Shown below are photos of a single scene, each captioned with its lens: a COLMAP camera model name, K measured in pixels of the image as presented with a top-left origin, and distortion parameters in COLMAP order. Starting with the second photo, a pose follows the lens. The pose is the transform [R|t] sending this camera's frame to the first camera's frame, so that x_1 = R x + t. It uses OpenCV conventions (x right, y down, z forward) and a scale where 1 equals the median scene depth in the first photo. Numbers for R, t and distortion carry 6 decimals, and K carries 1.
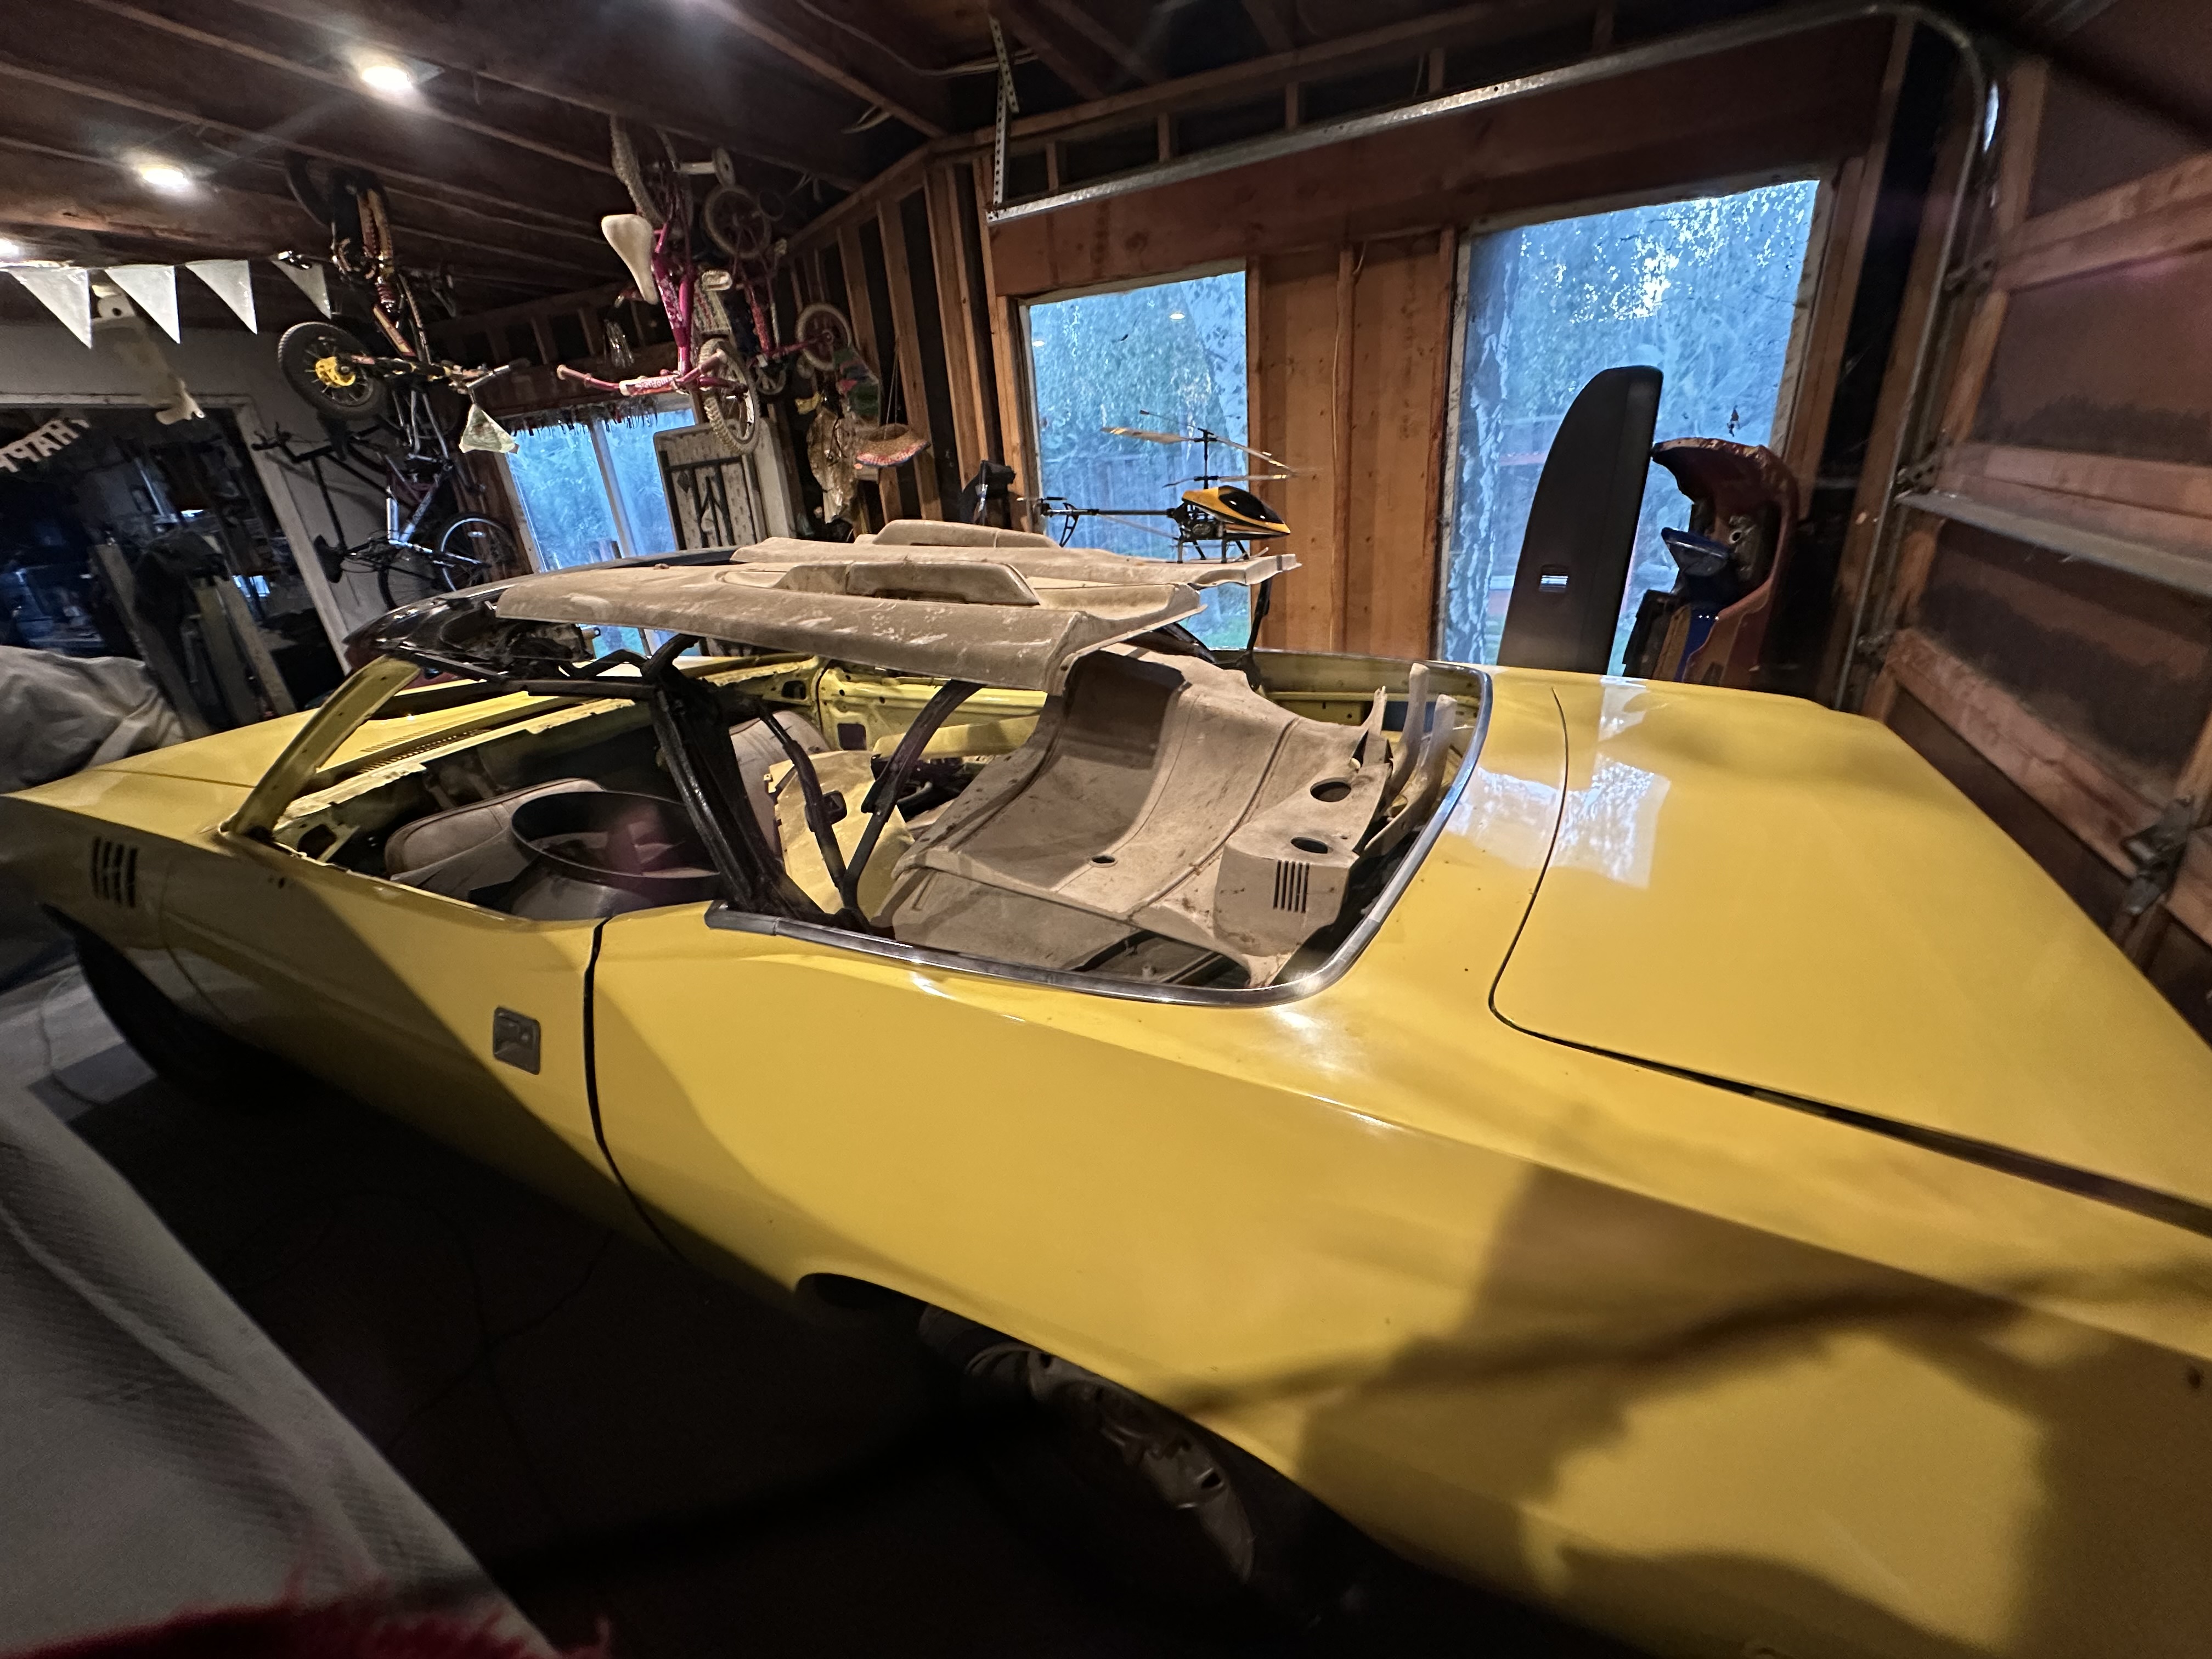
lens RADIAL K [[894.8, 0, 1106.0], [0, 894.8, 829.5], [0, 0, 1]] dist [0.000877, -0.000210]
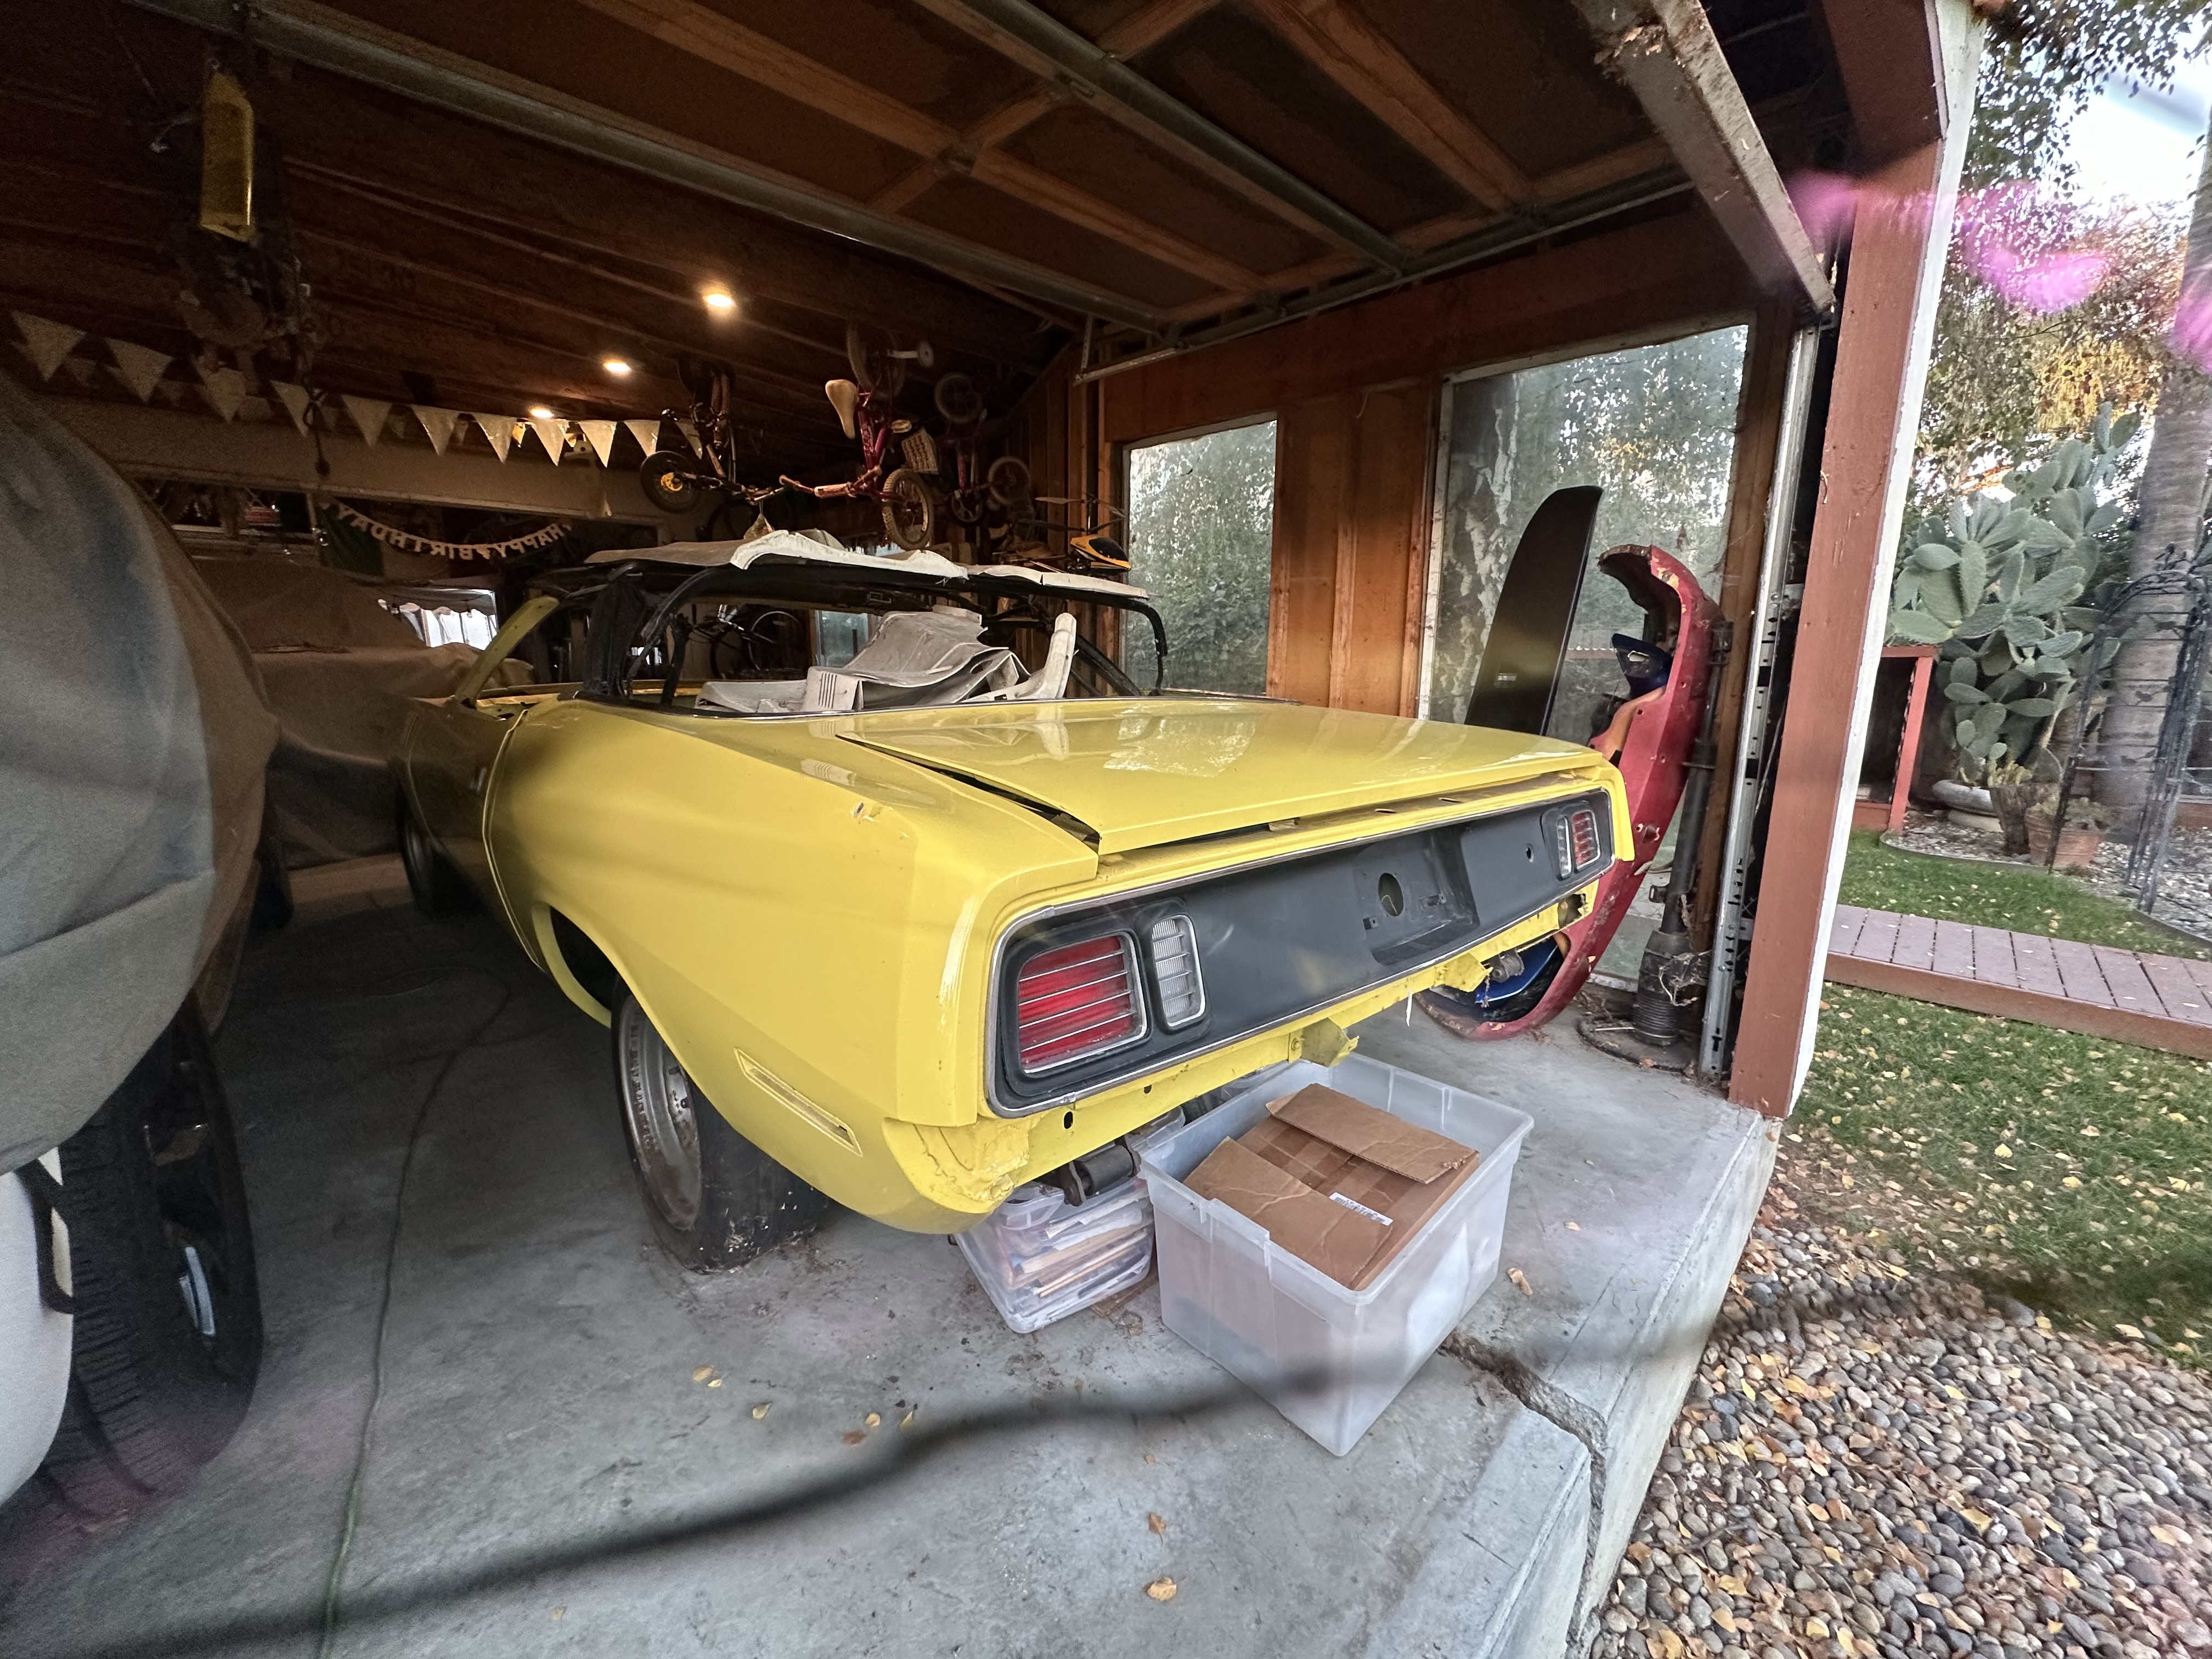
lens RADIAL K [[896.9, 0, 1090.7], [0, 896.9, 813.5], [0, 0, 1]] dist [-0.003055, -0.000272]
pose [[0.936650, 0.142231, -0.320088, 0.350041], [-0.204455, 0.964014, -0.169924, 0.131525], [0.284401, 0.224603, 0.932024, -0.067379]]
